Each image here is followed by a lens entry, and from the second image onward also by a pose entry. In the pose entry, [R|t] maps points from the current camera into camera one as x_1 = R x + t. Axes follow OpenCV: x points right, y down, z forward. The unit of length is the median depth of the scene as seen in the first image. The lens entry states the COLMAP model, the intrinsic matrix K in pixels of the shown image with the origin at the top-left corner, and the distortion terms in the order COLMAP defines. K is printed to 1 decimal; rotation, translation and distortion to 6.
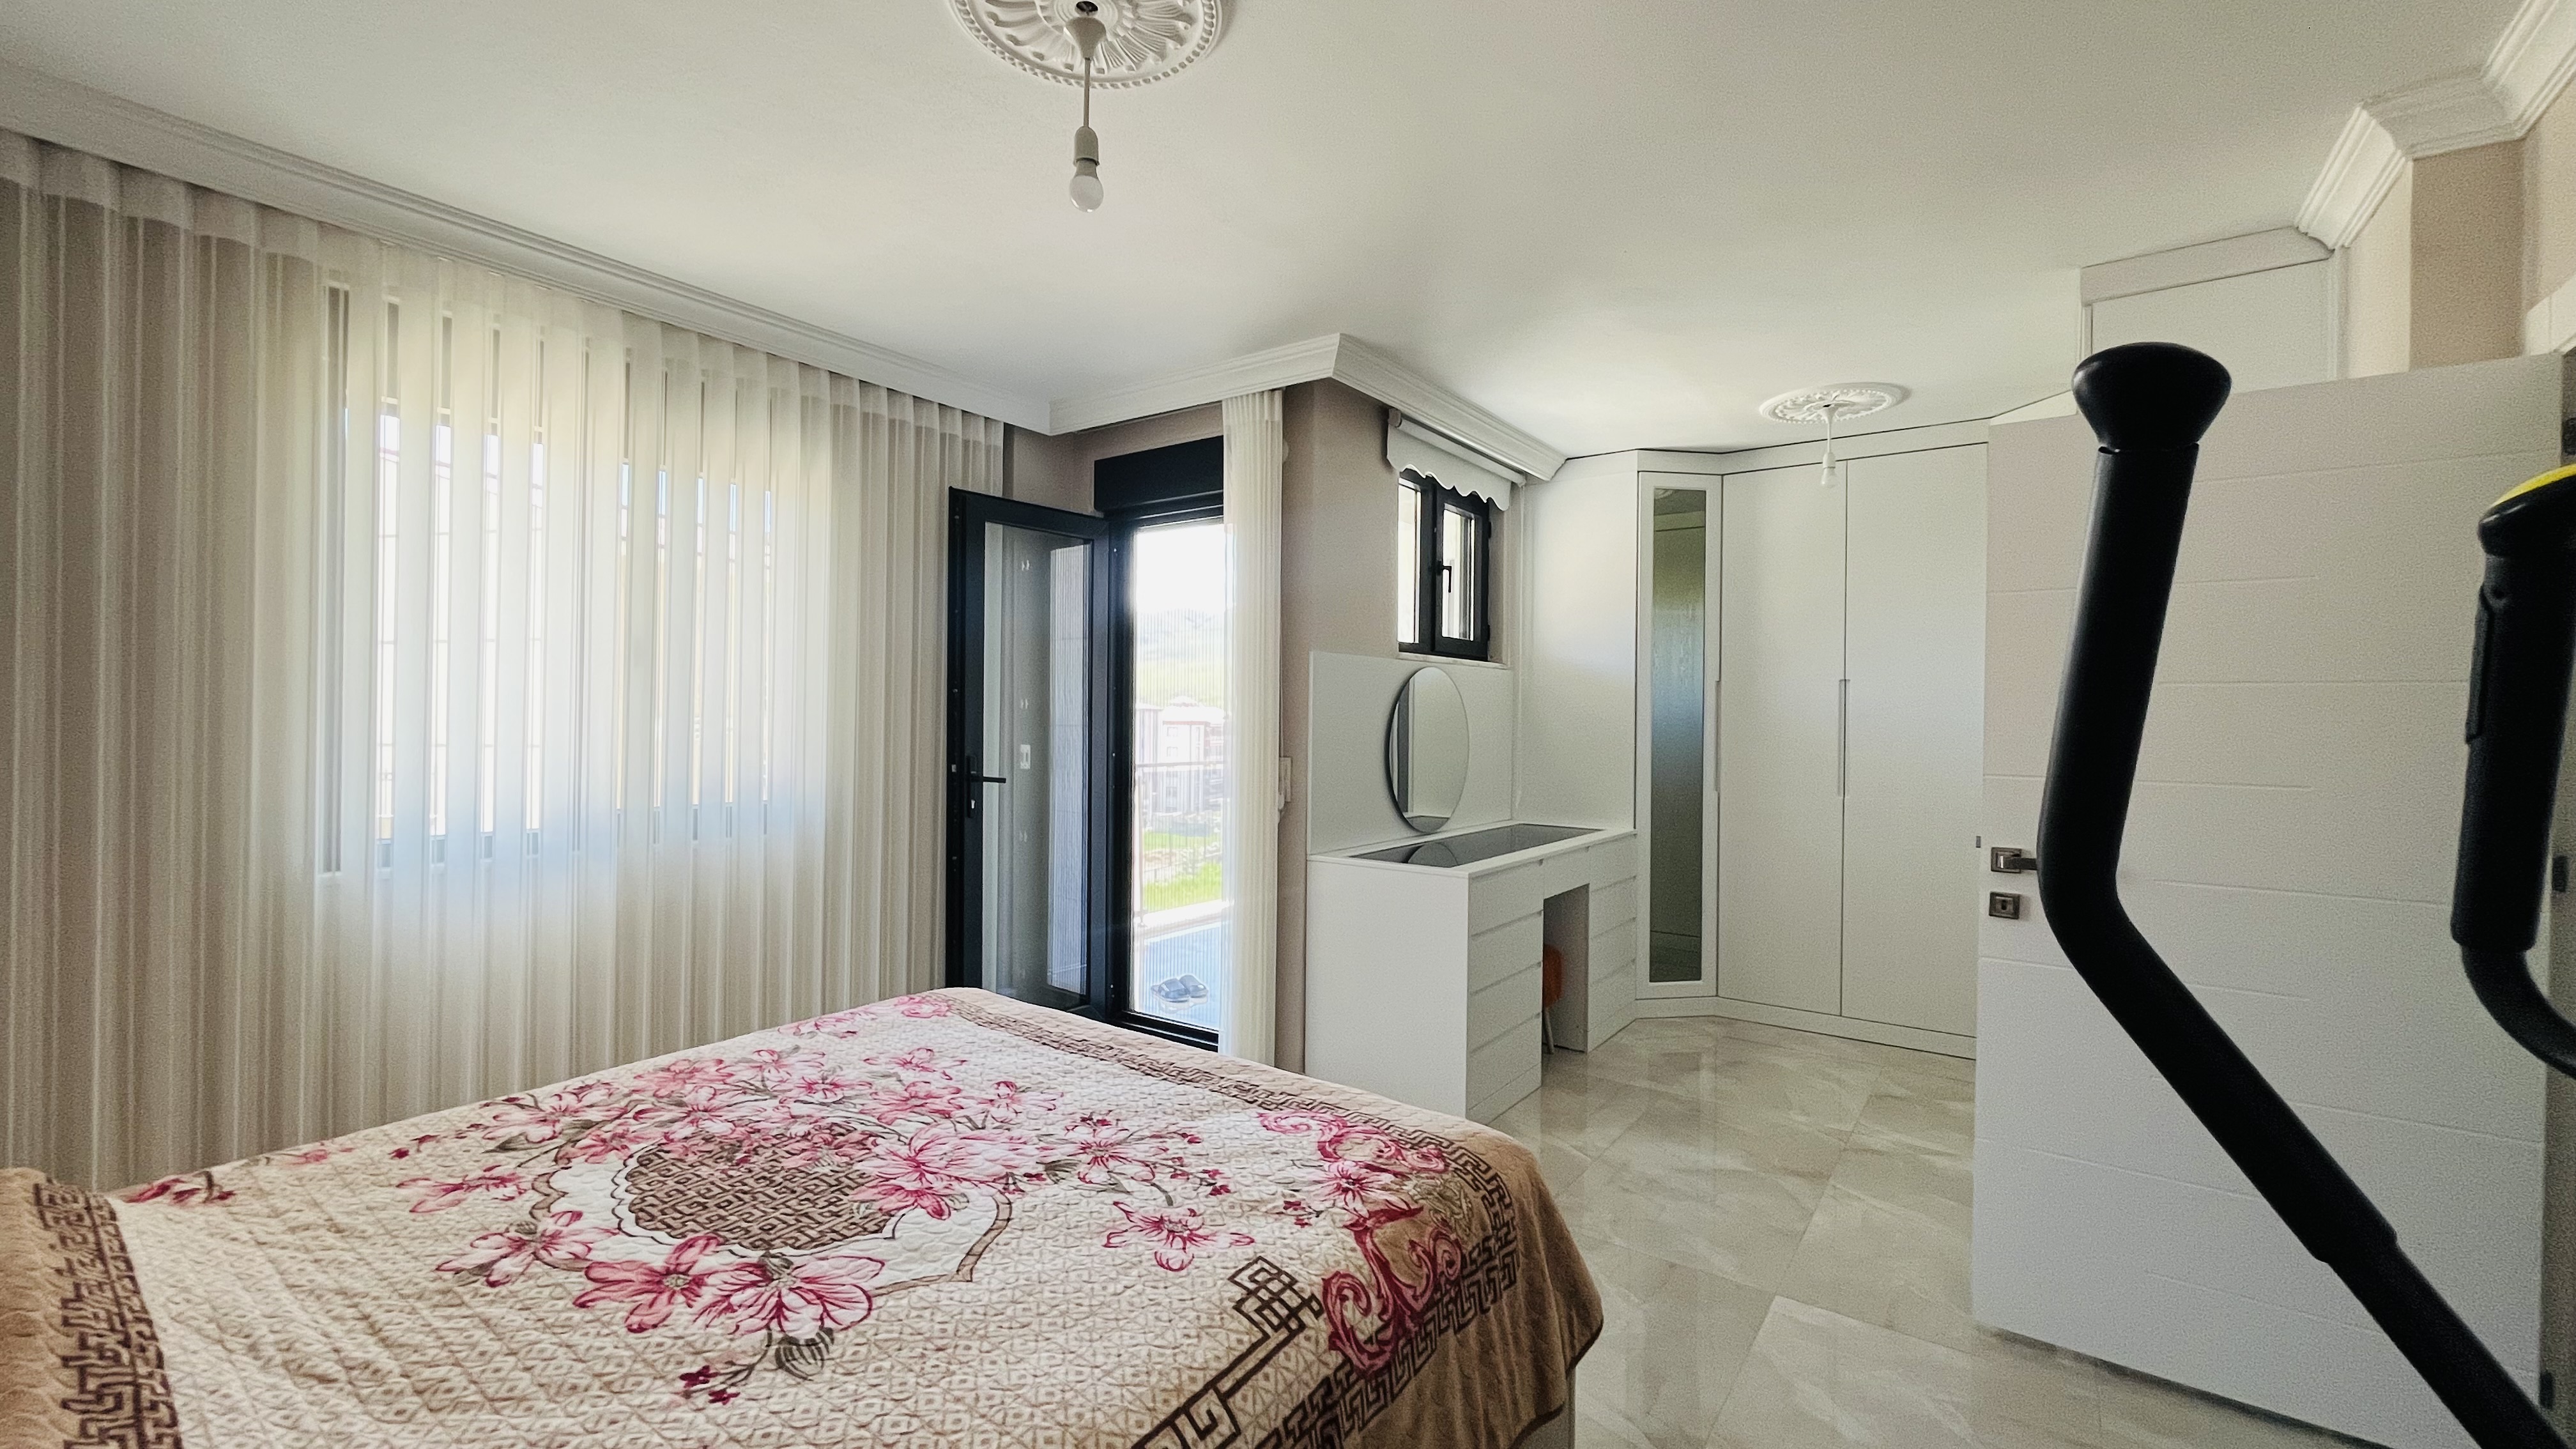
lens RADIAL K [[1034.0, 0, 1281.2], [0, 1034.0, 721.3], [0, 0, 1]] dist [-0.003707, 0.000220]
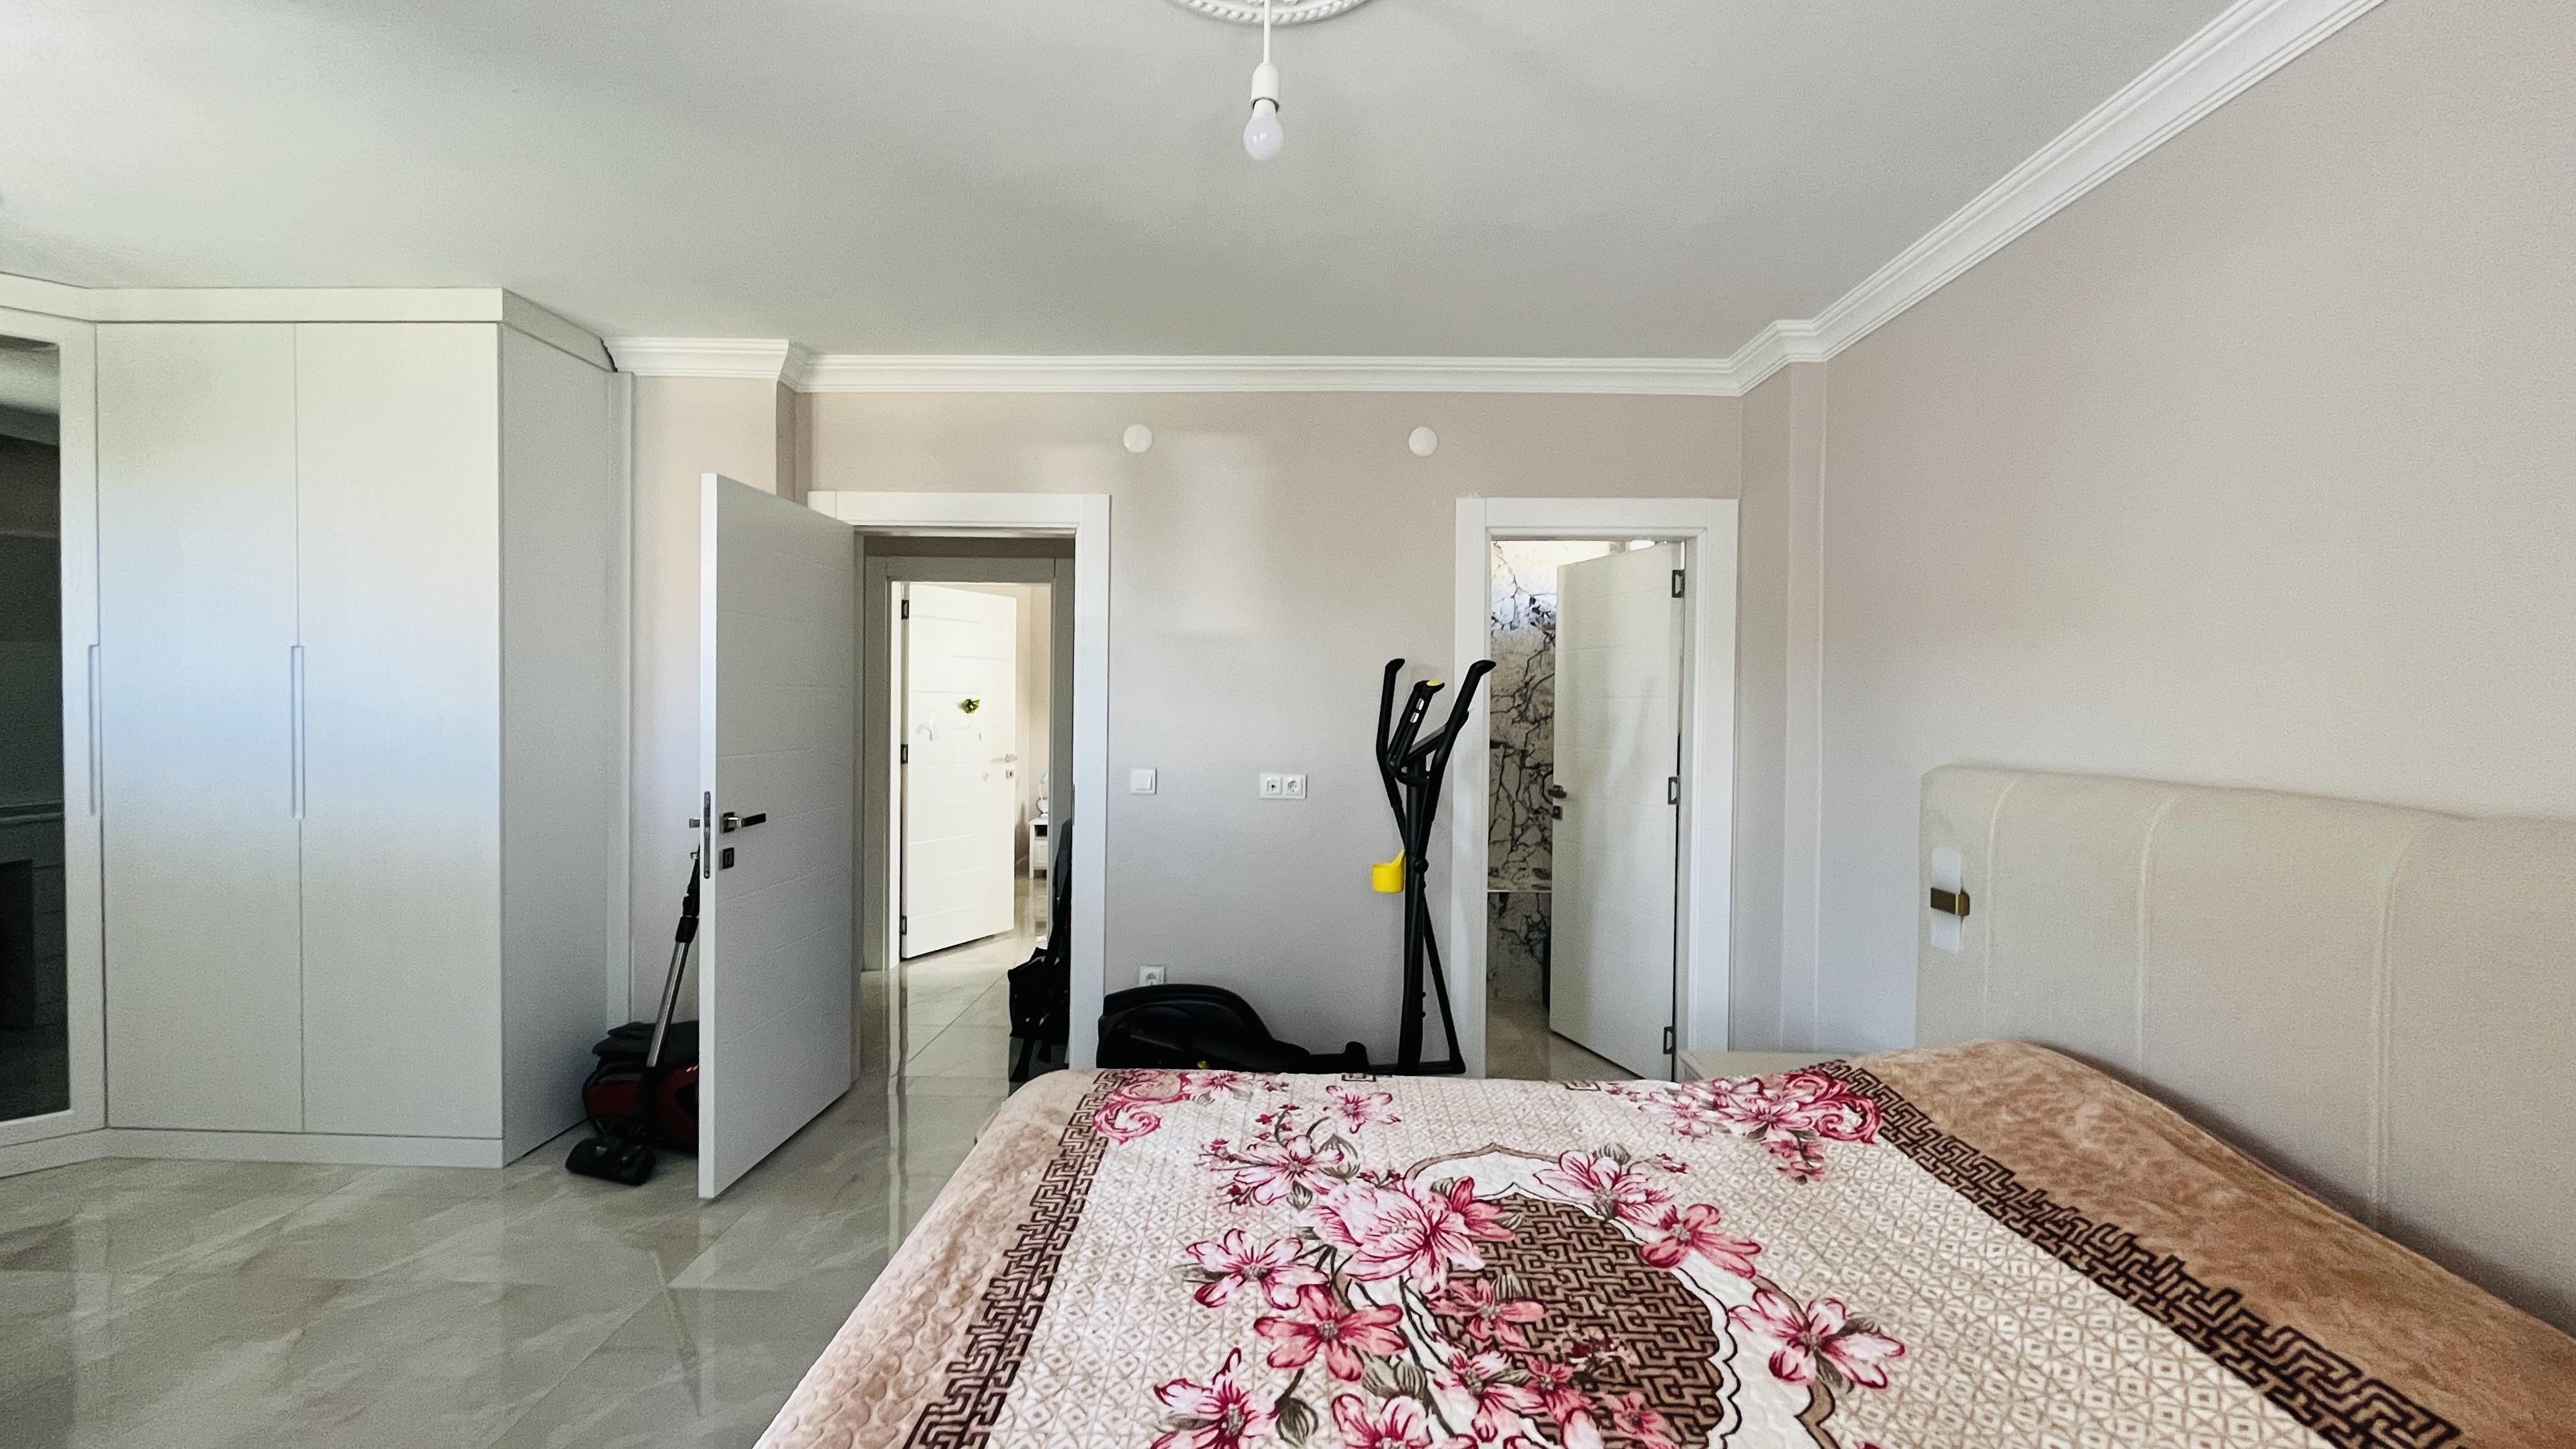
lens RADIAL K [[1034.0, 0, 1281.2], [0, 1034.0, 721.3], [0, 0, 1]] dist [-0.003707, 0.000220]
pose [[-0.572712, -0.036002, 0.818966, -1.115046], [-0.012963, 0.999308, 0.034865, -0.065319], [-0.819654, 0.009351, -0.572783, 1.795297]]
